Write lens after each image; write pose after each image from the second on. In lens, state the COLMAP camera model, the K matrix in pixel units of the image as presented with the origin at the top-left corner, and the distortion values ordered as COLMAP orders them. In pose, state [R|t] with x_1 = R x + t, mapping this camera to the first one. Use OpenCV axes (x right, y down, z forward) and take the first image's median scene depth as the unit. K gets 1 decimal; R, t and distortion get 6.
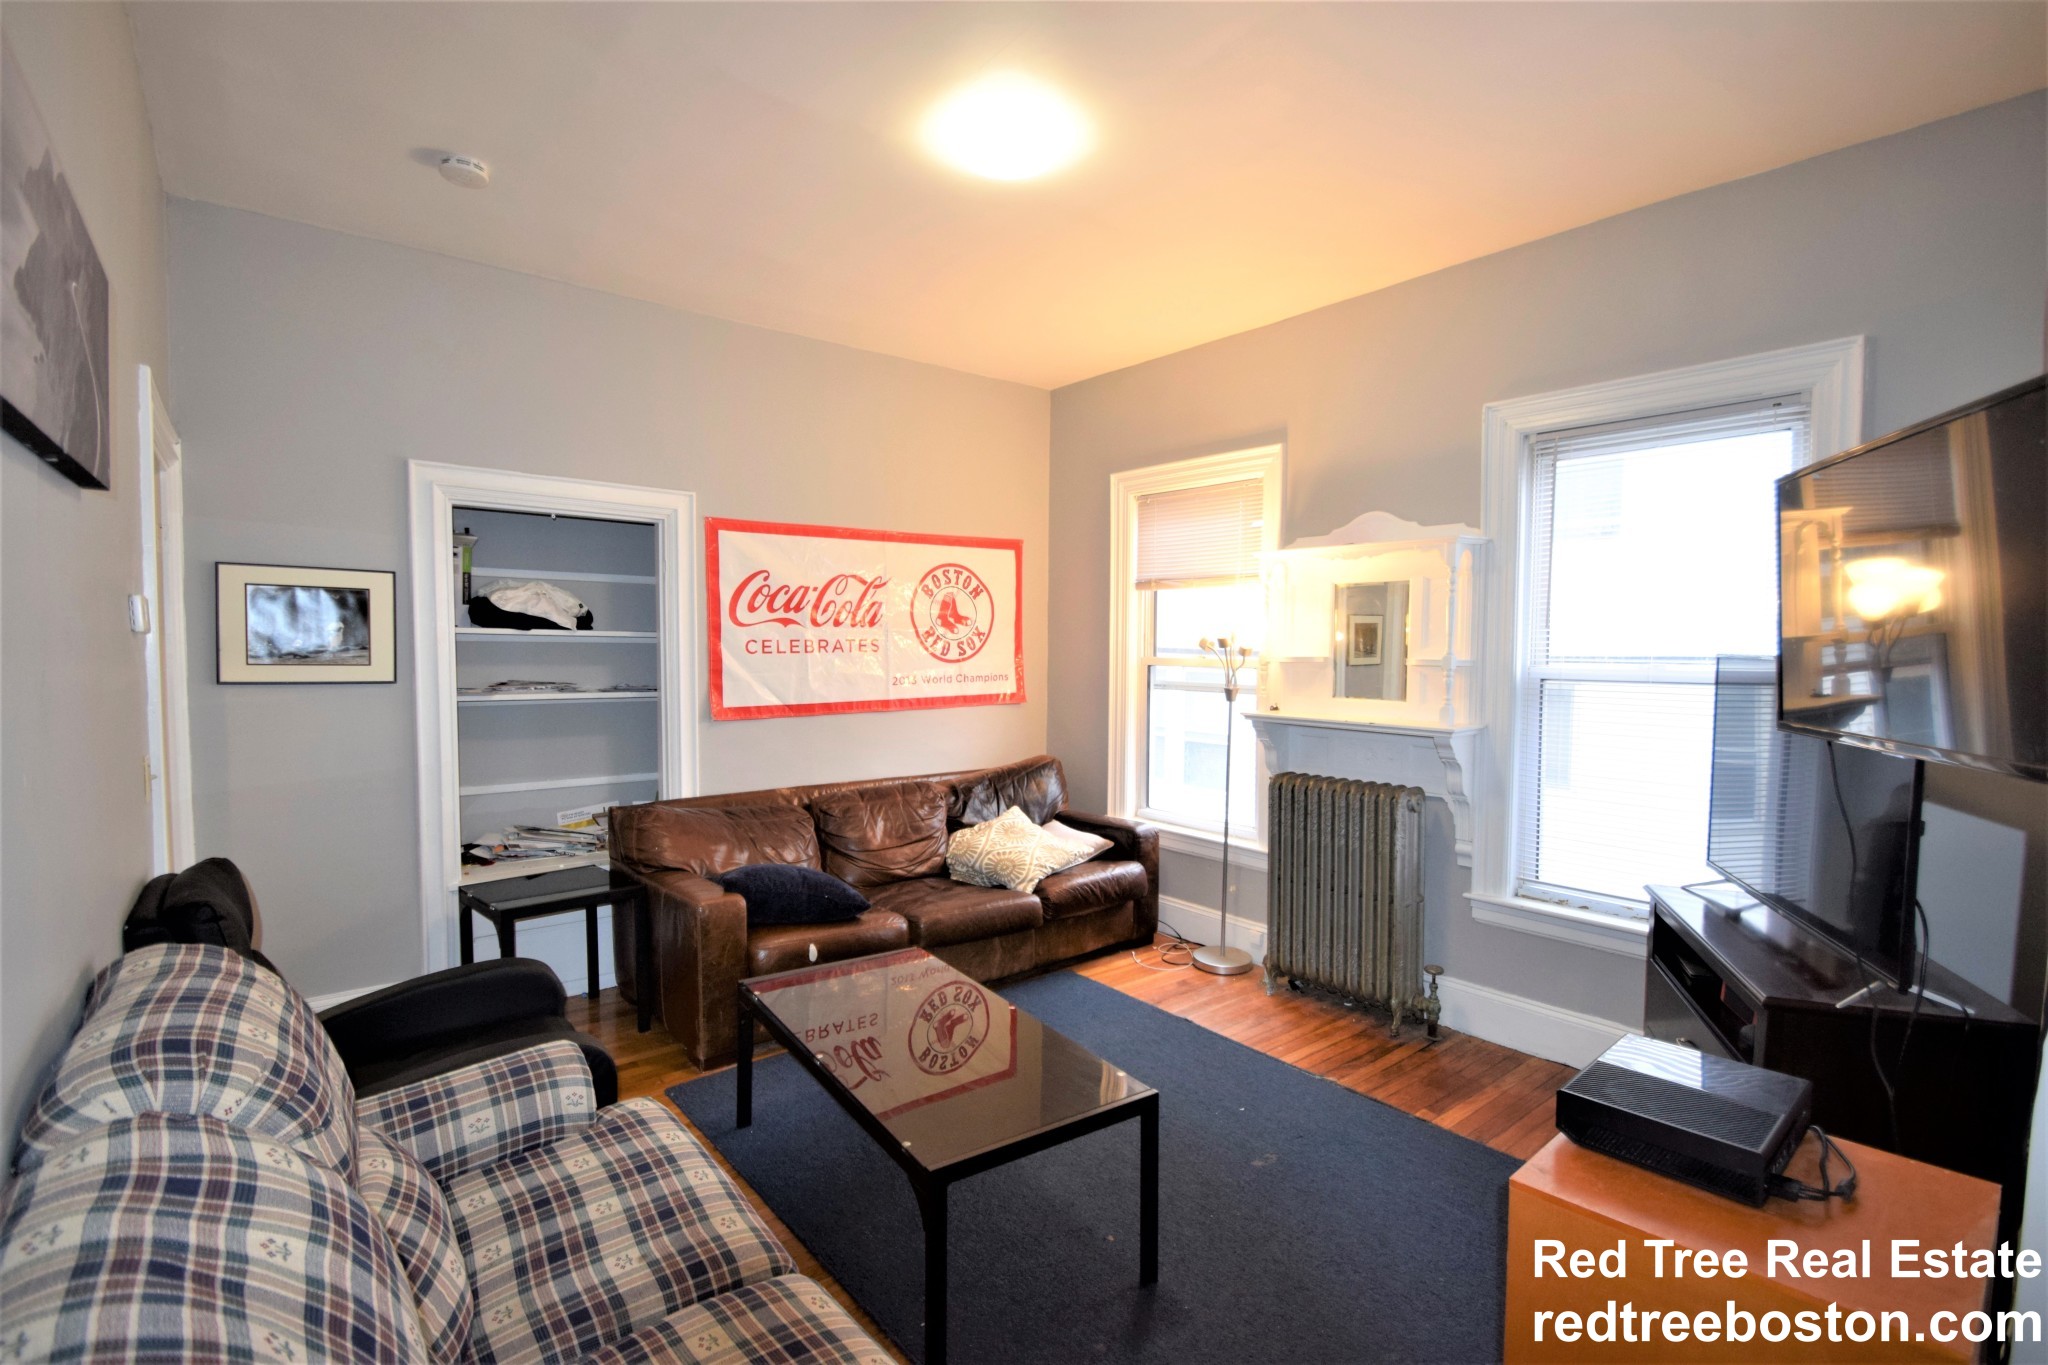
lens RADIAL K [[907.4, 0, 1024.0], [0, 907.4, 682.5], [0, 0, 1]] dist [-0.000853, -0.000124]
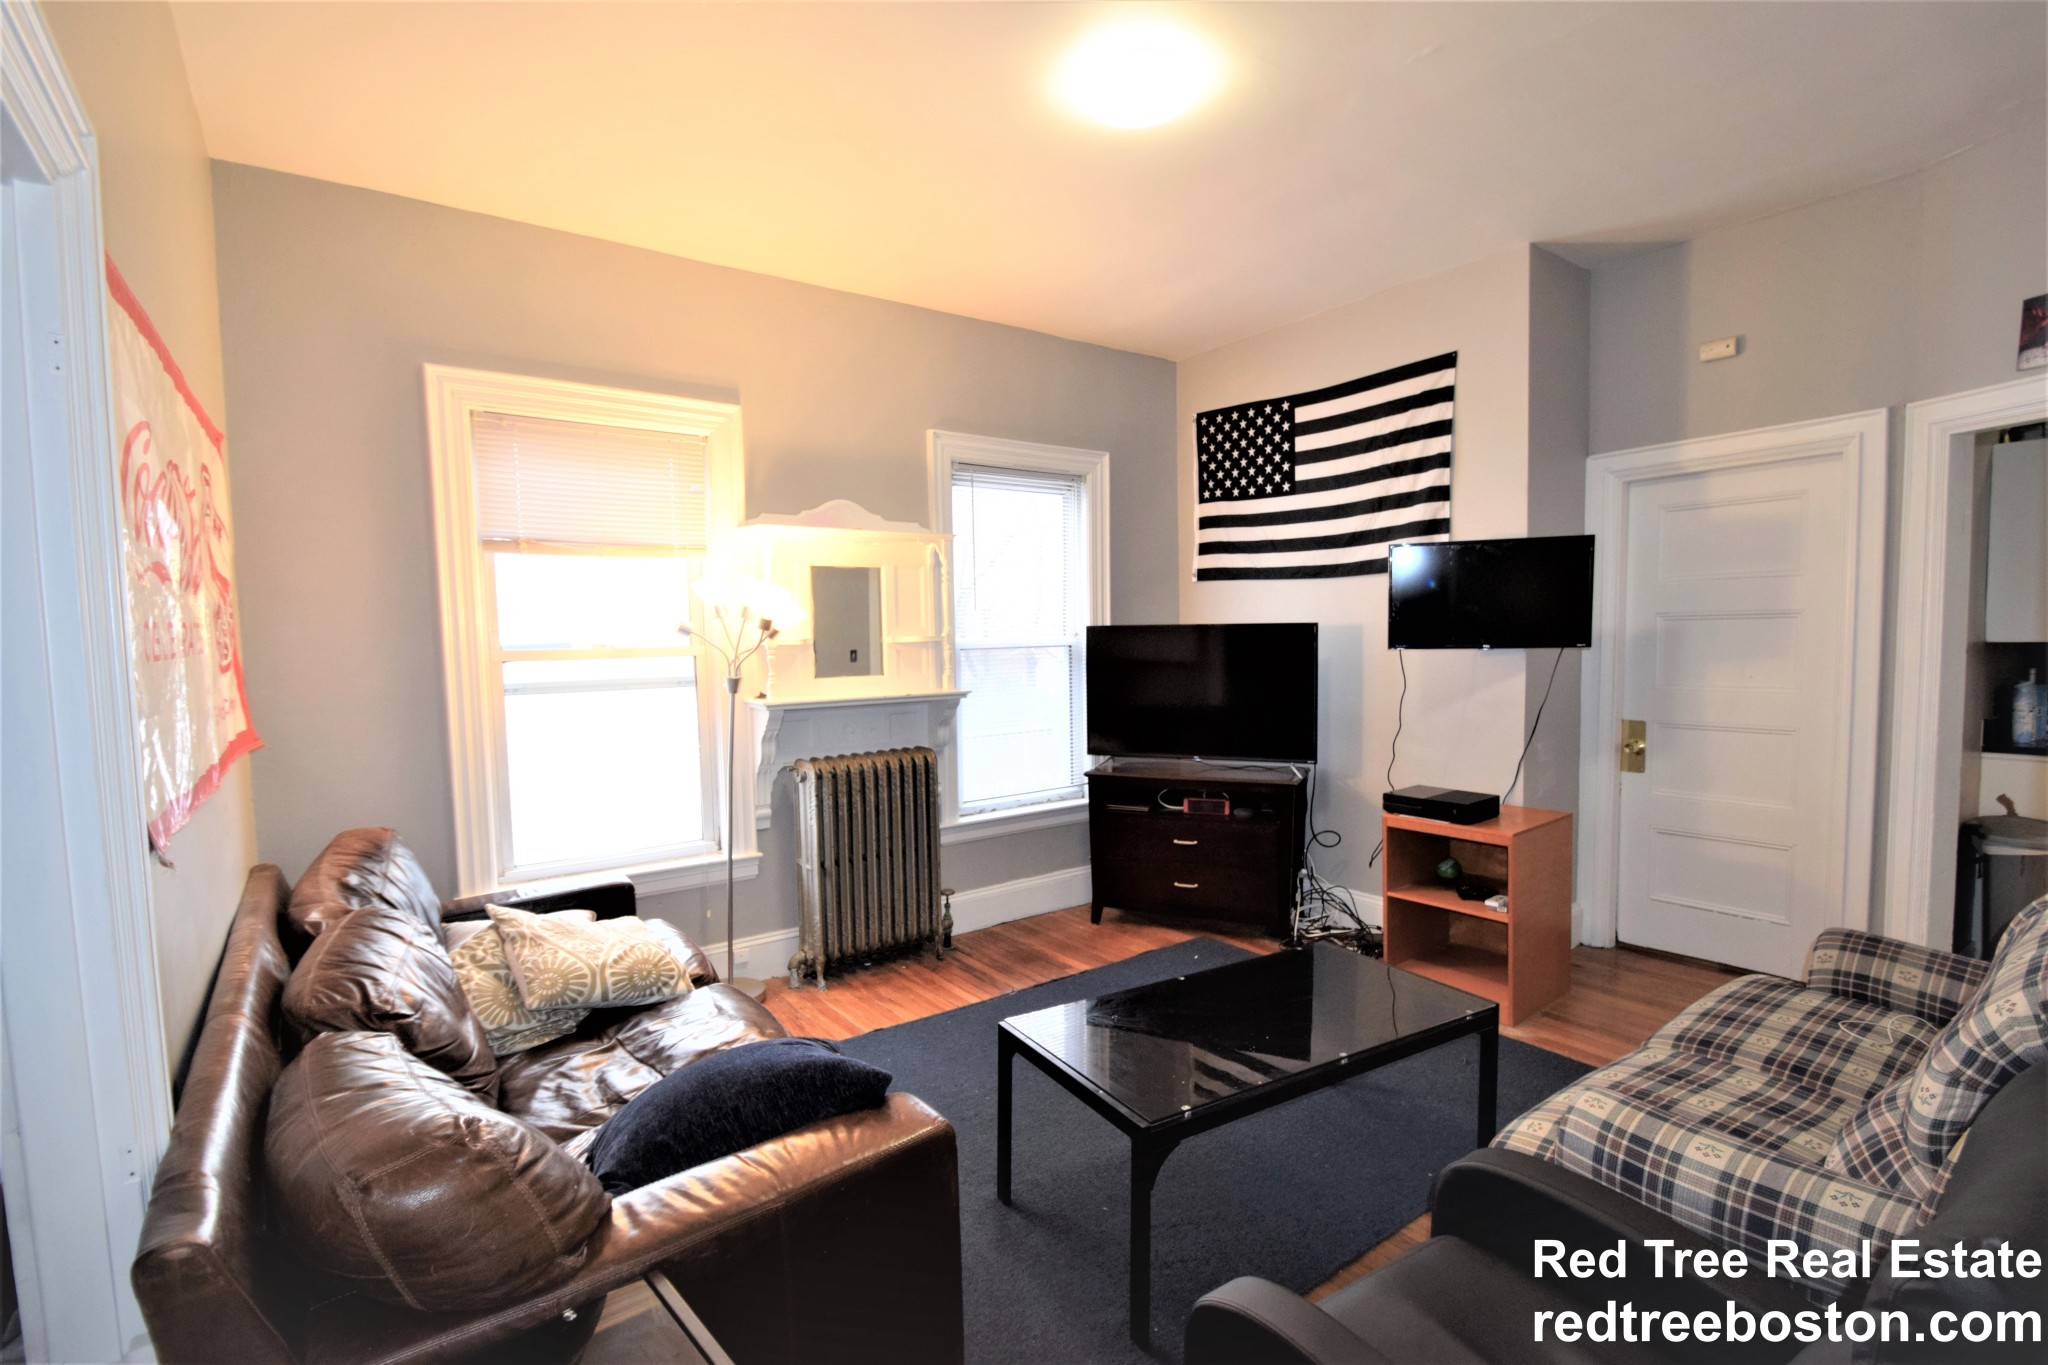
lens RADIAL K [[924.7, 0, 1026.2], [0, 924.7, 691.4], [0, 0, 1]] dist [0.000106, -0.000060]
pose [[0.078633, -0.071453, 0.994340, -0.708043], [0.067165, 0.995541, 0.066228, -0.023192], [-0.994638, 0.061578, 0.083082, 0.735519]]
